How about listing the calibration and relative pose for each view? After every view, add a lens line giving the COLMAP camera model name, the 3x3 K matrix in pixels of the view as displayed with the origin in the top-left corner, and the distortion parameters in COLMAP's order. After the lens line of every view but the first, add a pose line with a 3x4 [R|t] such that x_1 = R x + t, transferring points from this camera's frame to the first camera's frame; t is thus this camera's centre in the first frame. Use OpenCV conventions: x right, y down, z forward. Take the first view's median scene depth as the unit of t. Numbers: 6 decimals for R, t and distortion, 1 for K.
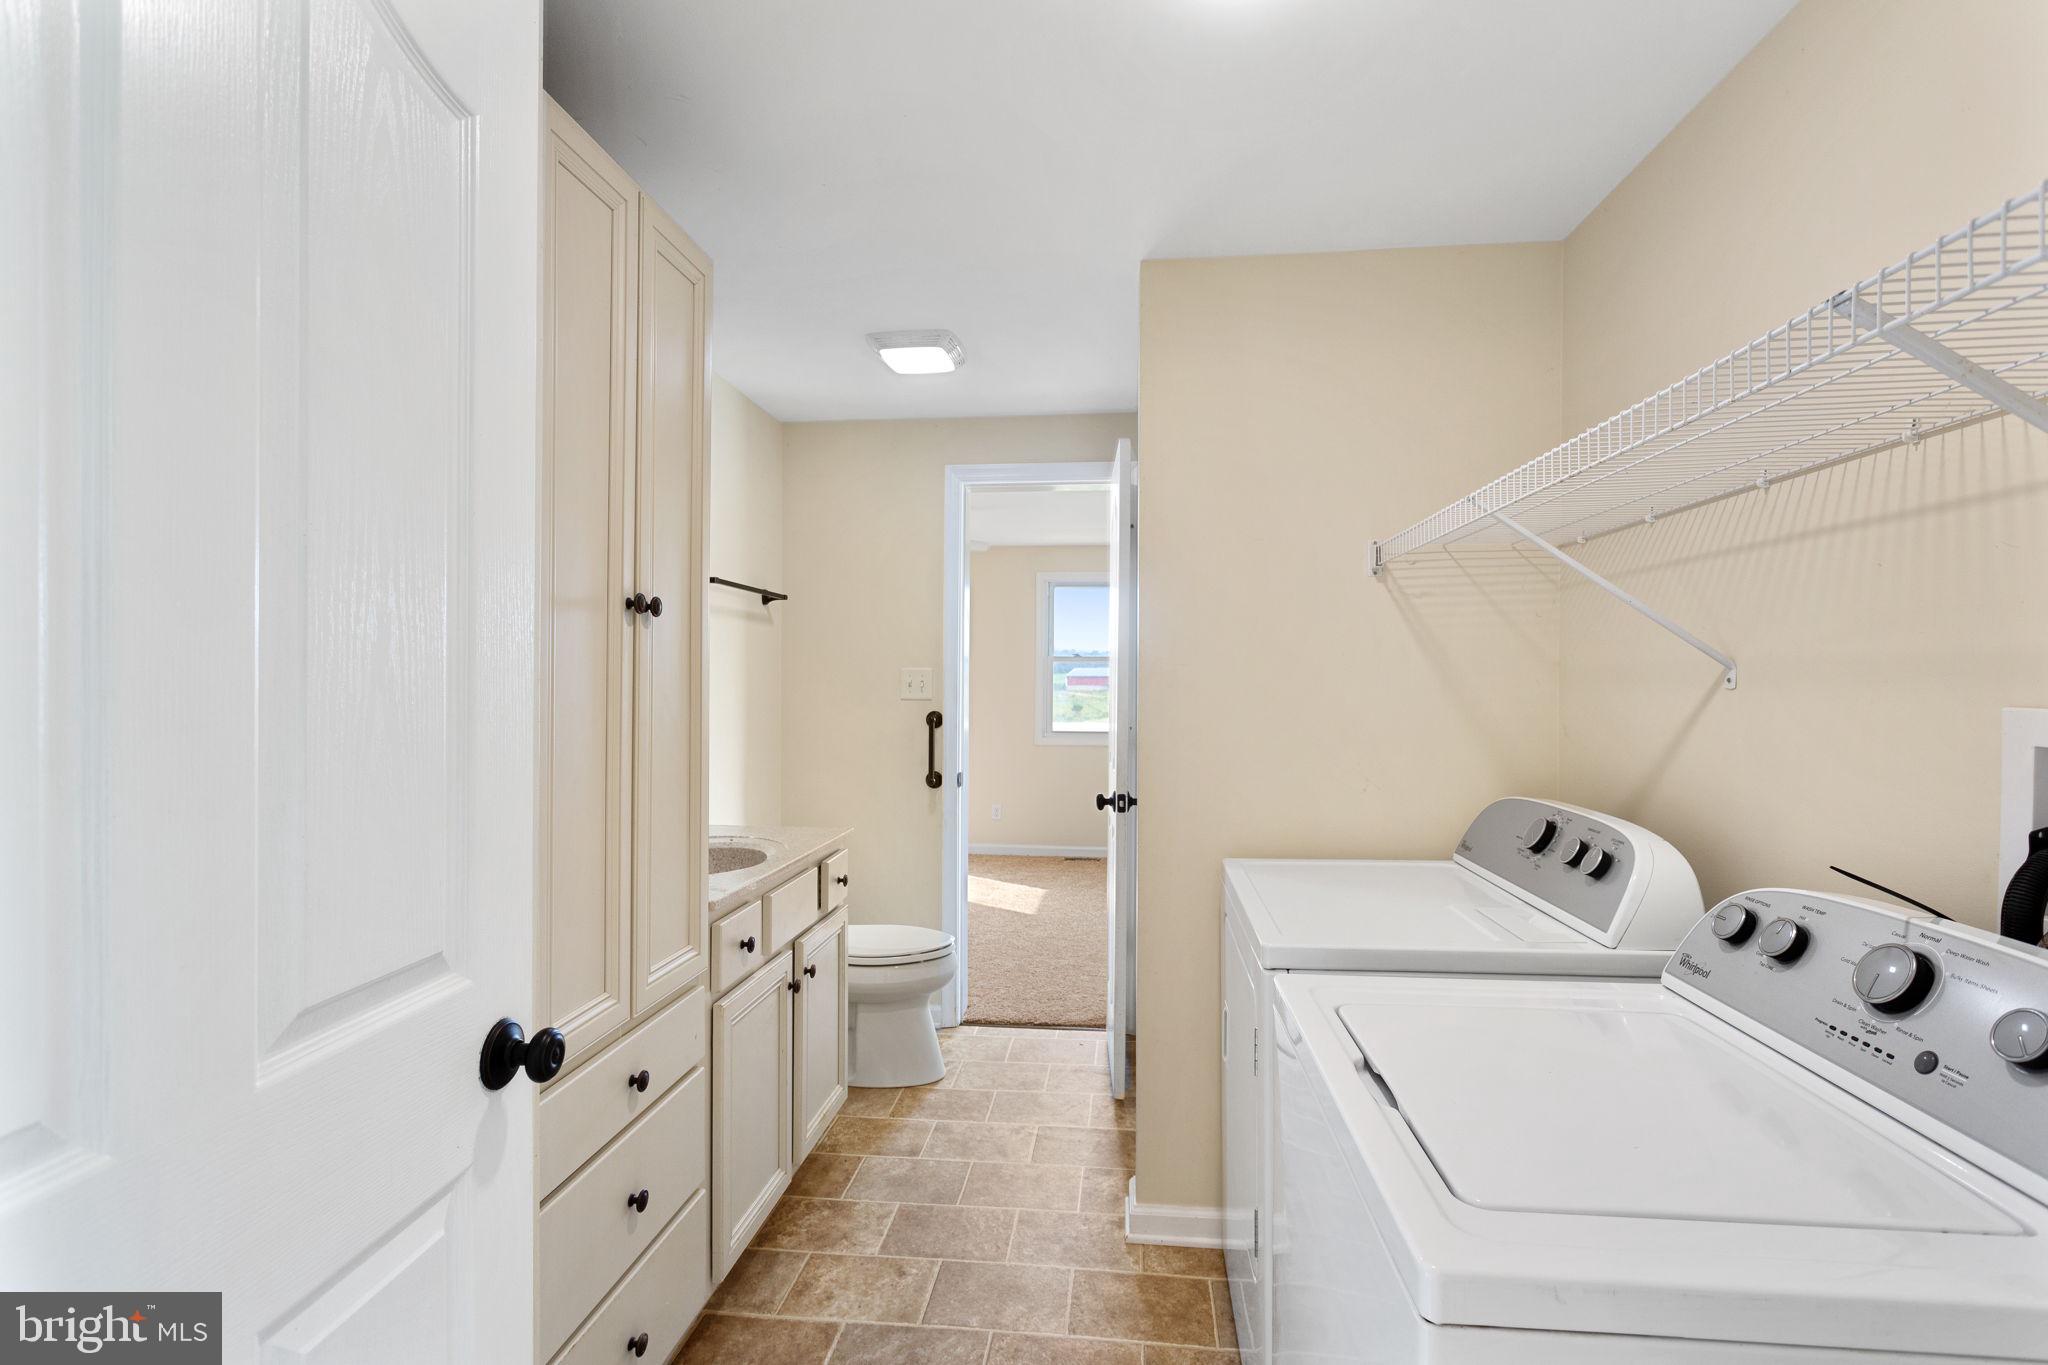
lens RADIAL K [[982.5, 0, 1024.4], [0, 982.5, 680.3], [0, 0, 1]] dist [-0.000674, -0.001090]
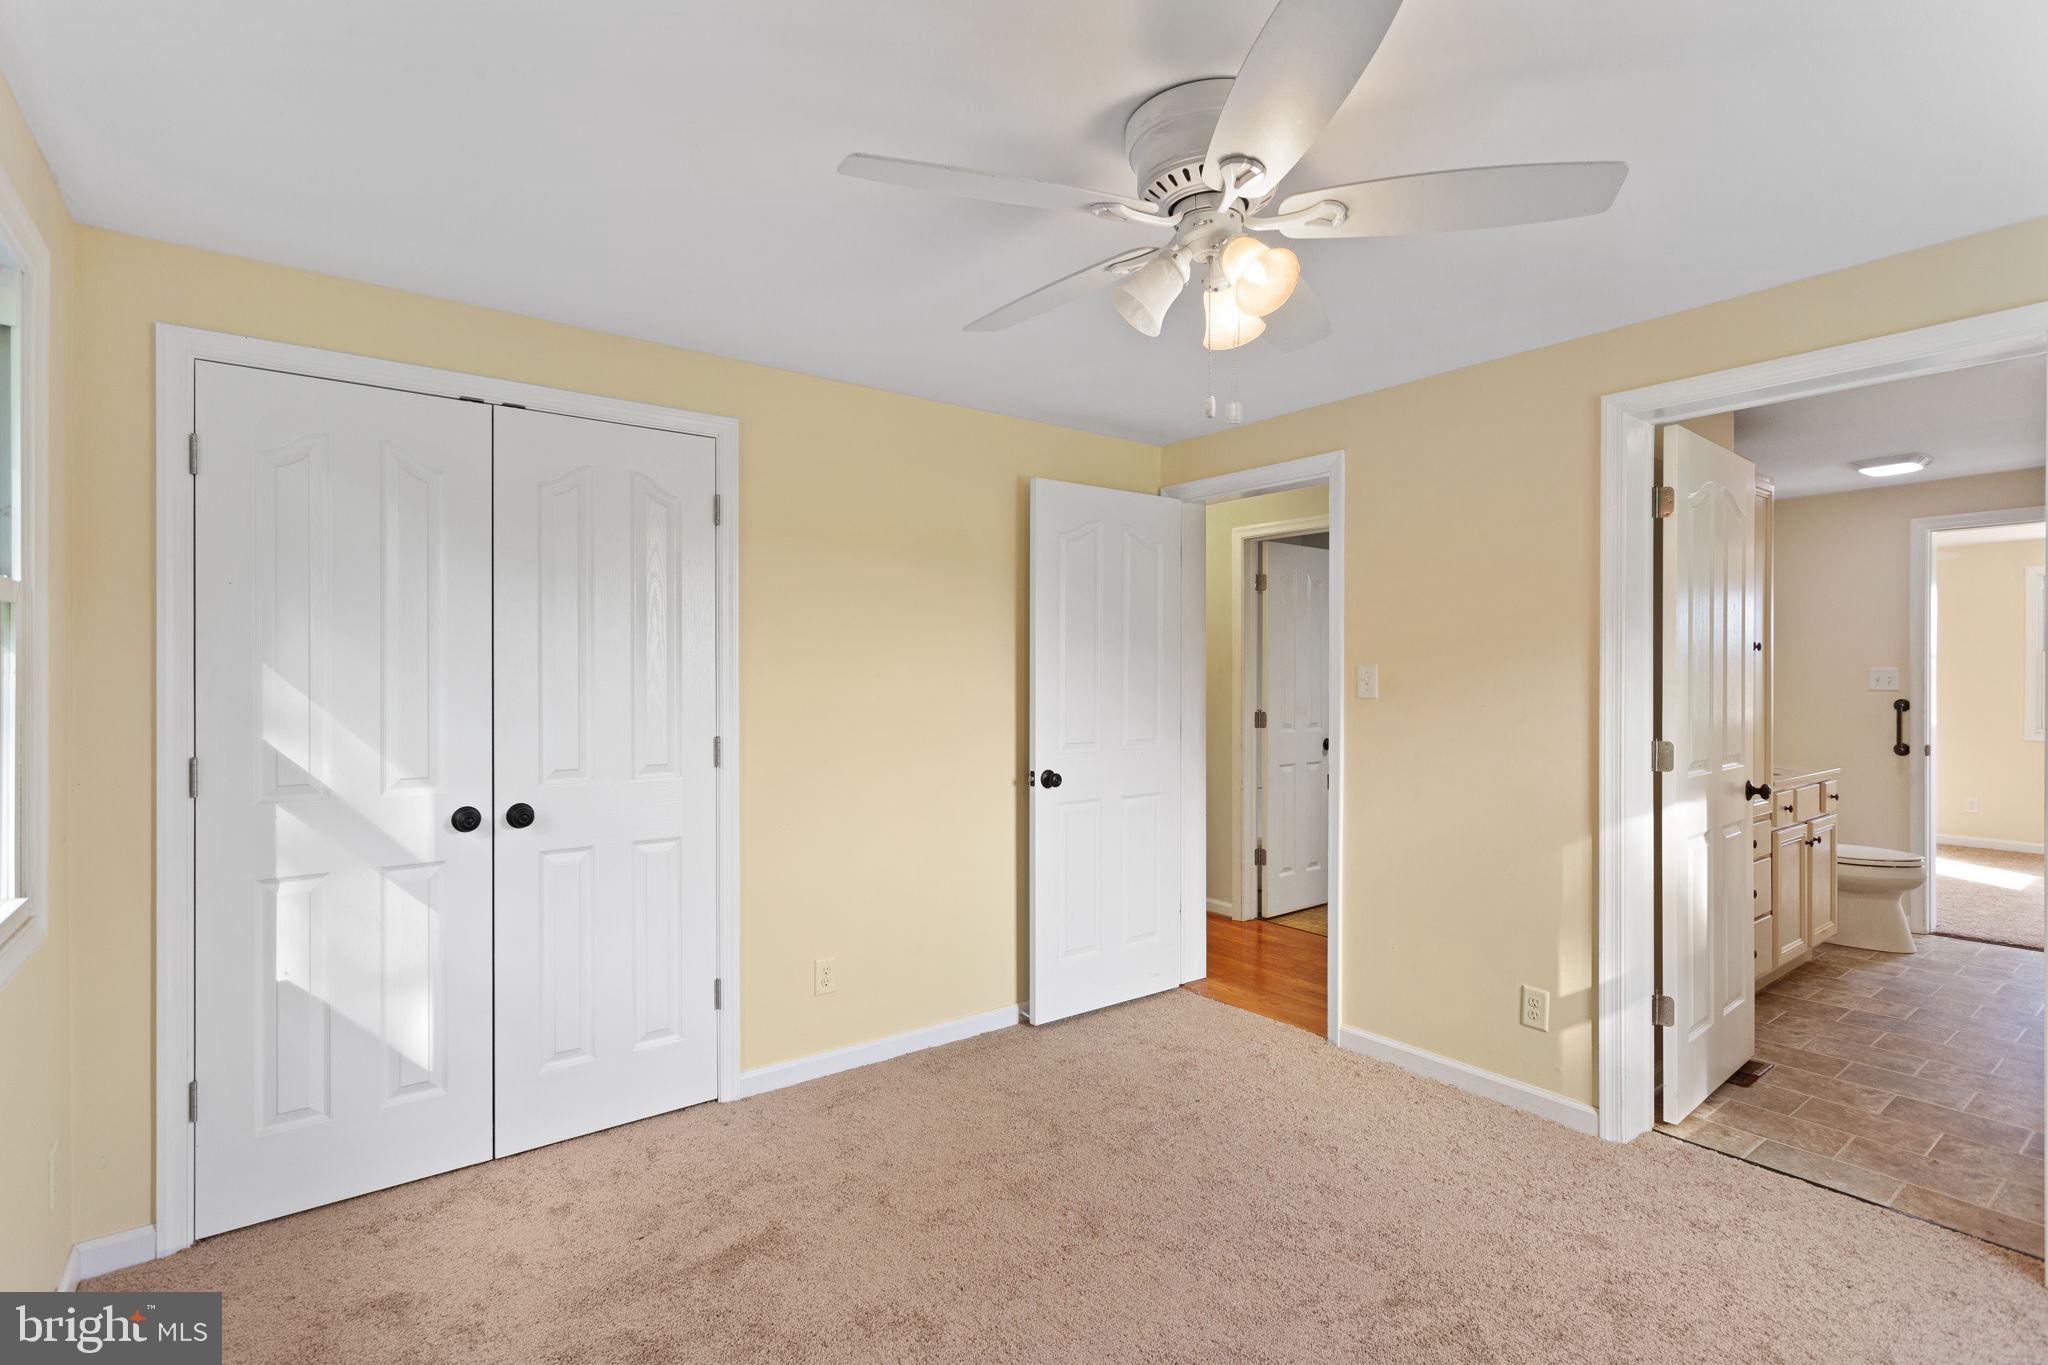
lens RADIAL K [[982.5, 0, 1026.4], [0, 982.5, 684.5], [0, 0, 1]] dist [-0.000674, -0.001090]
pose [[0.696448, -0.005396, -0.717587, 0.046899], [0.008216, 0.999966, 0.000454, 0.001216], [0.717561, -0.006212, 0.696468, -0.978308]]
